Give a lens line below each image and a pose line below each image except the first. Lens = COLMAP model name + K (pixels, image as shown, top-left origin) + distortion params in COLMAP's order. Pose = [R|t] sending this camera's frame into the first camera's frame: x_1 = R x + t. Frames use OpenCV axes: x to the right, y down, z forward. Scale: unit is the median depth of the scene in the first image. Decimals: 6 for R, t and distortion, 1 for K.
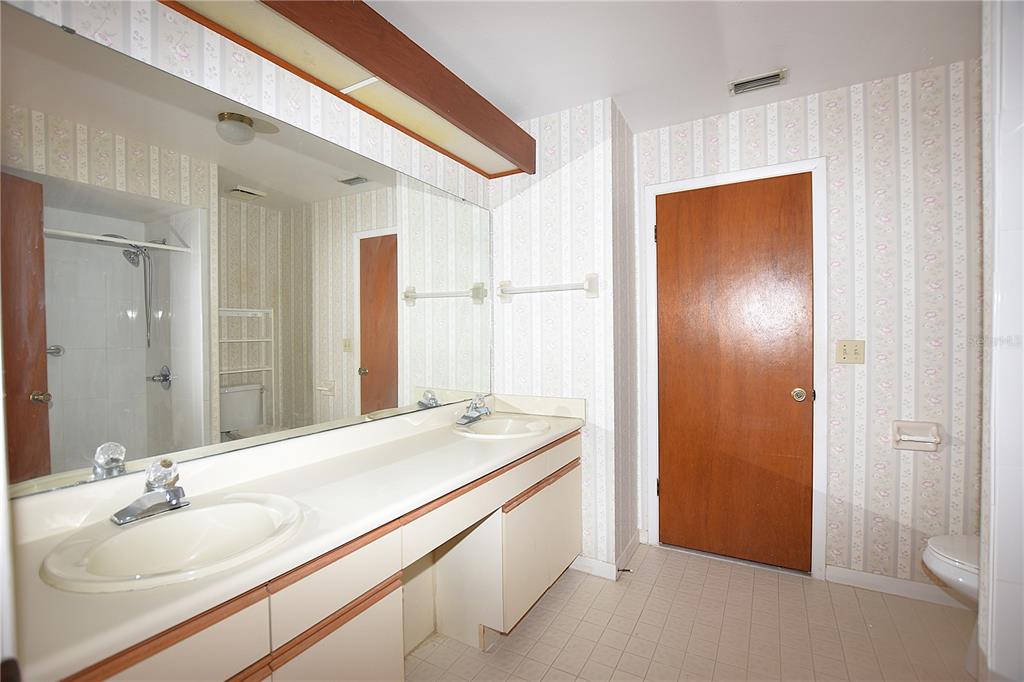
lens RADIAL K [[460.0, 0, 512.0], [0, 460.0, 341.0], [0, 0, 1]] dist [0.000410, 0.000021]
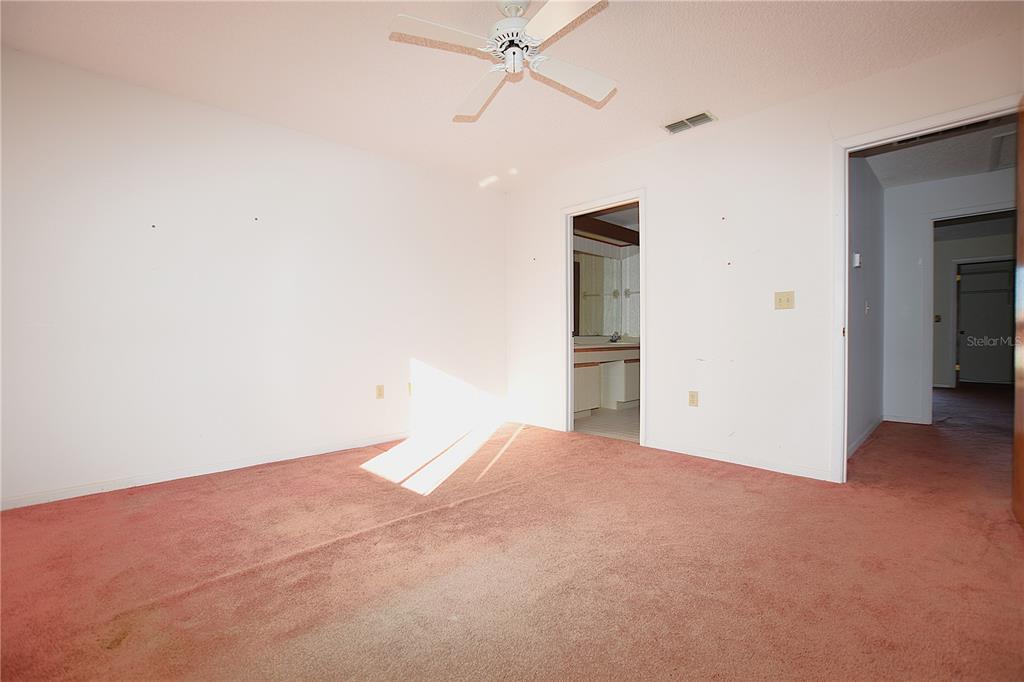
lens RADIAL K [[460.0, 0, 512.0], [0, 460.0, 341.0], [0, 0, 1]] dist [0.000410, 0.000021]
pose [[0.962103, 0.009617, -0.272517, 0.066256], [-0.009092, 0.999954, 0.003188, 0.144823], [0.272535, -0.000589, 0.962146, -1.521691]]
